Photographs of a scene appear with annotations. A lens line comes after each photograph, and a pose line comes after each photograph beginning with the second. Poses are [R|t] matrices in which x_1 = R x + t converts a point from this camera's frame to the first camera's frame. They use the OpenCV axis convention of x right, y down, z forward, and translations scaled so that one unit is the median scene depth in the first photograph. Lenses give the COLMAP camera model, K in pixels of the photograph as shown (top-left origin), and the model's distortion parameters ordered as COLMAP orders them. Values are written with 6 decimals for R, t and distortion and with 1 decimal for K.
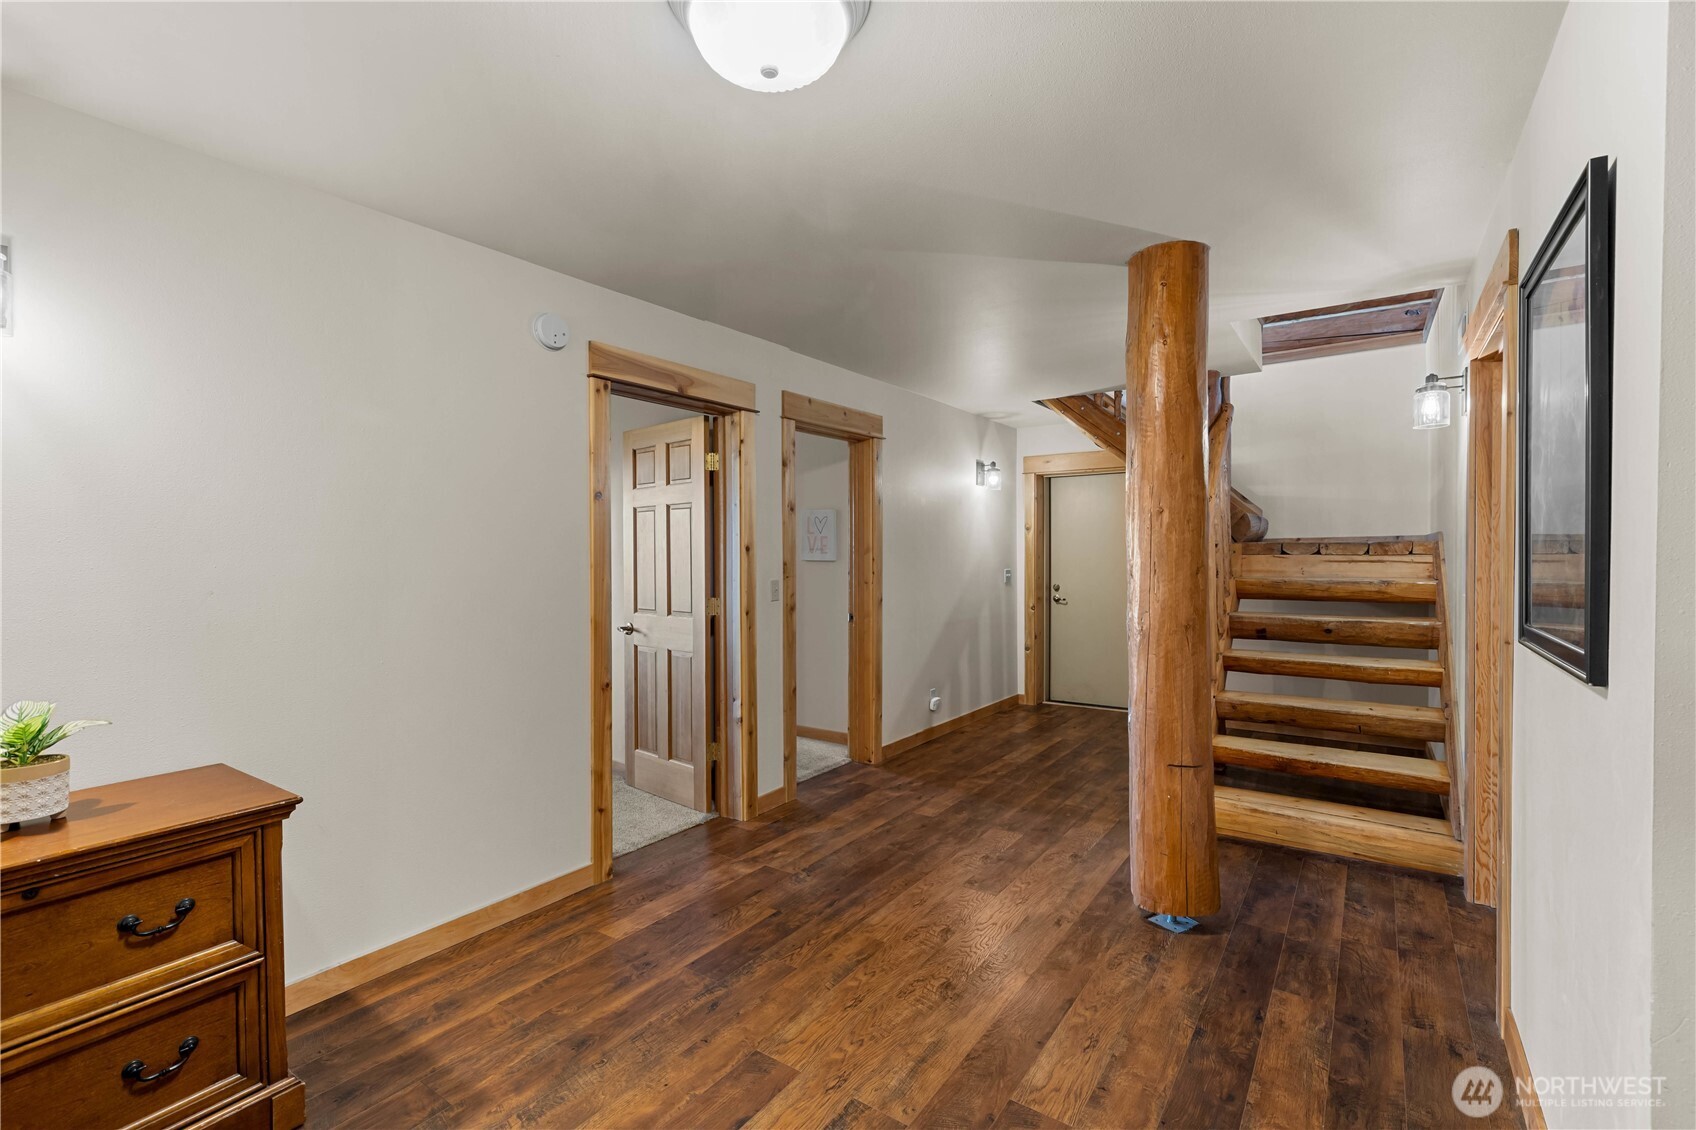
lens RADIAL K [[741.1, 0, 848.8], [0, 741.1, 562.9], [0, 0, 1]] dist [0.001006, 0.000077]
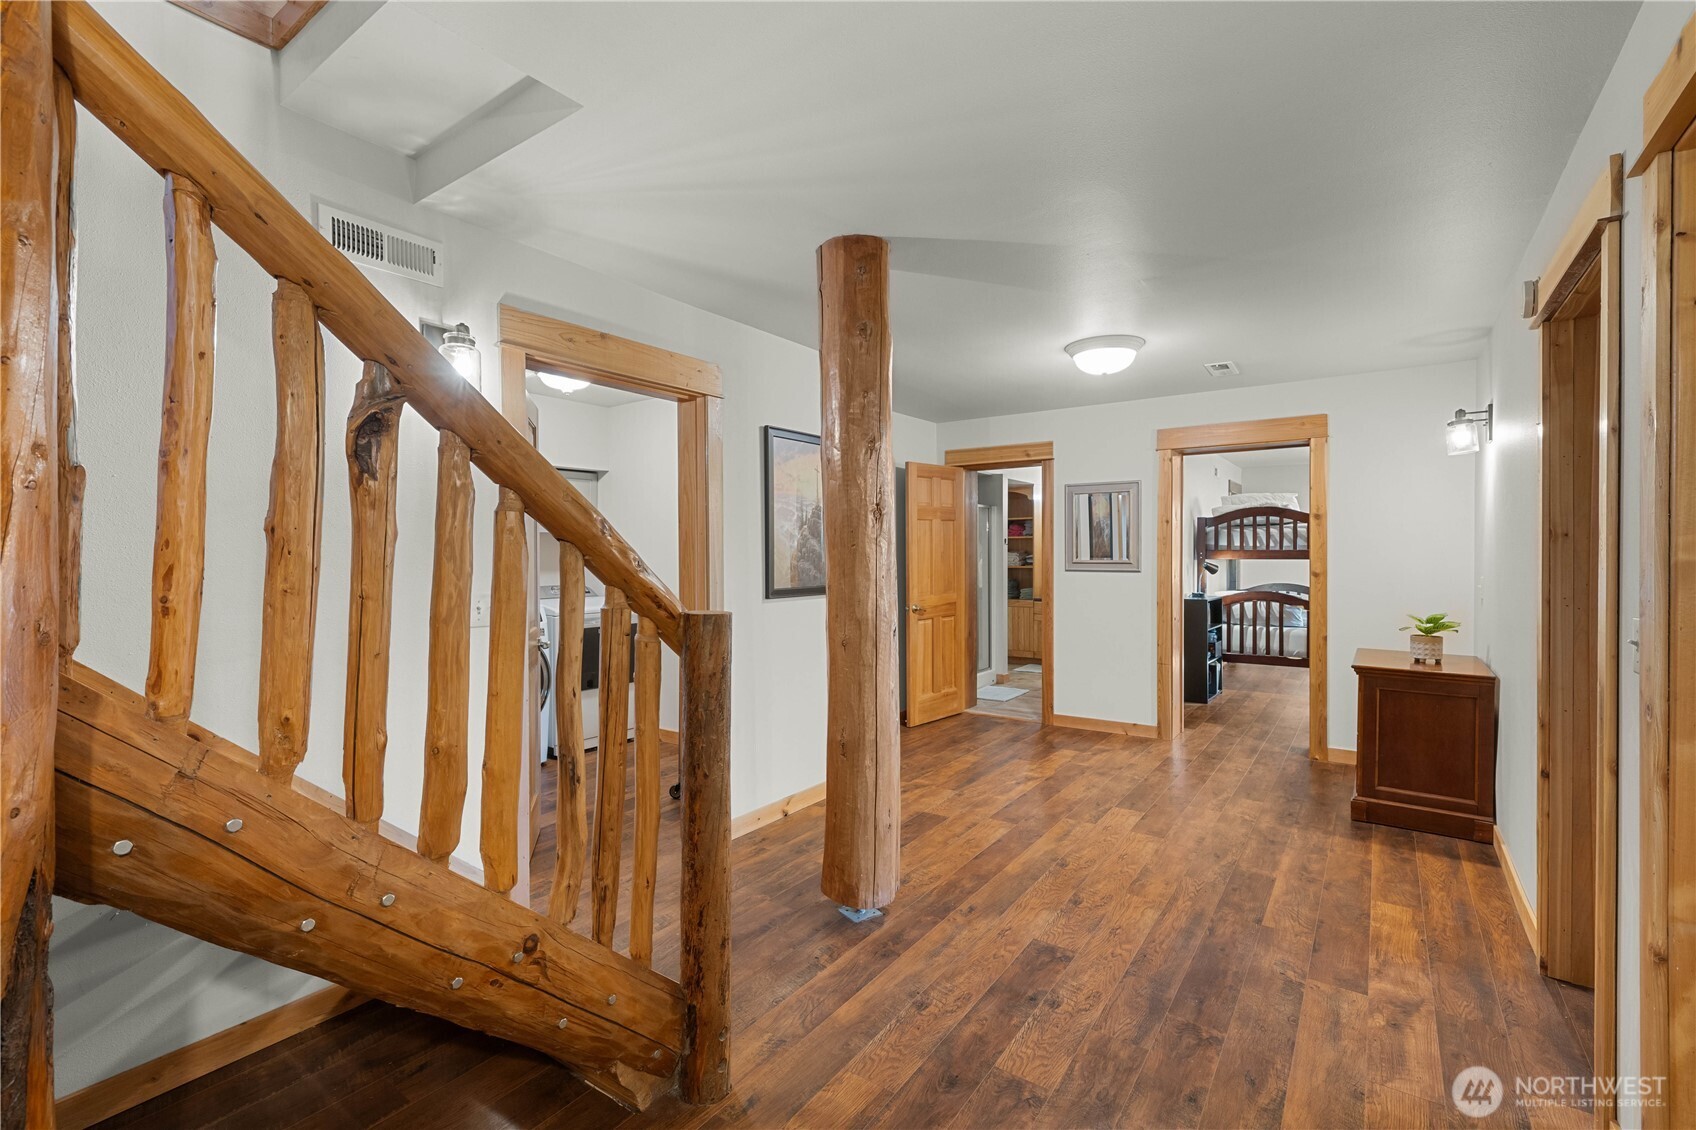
lens RADIAL K [[741.1, 0, 847.7], [0, 741.1, 554.0], [0, 0, 1]] dist [0.001006, 0.000077]
pose [[-0.999920, 0.009533, 0.008272, 0.436360], [0.009622, 0.999896, 0.010788, -0.025079], [-0.008168, 0.010867, -0.999908, 2.007892]]
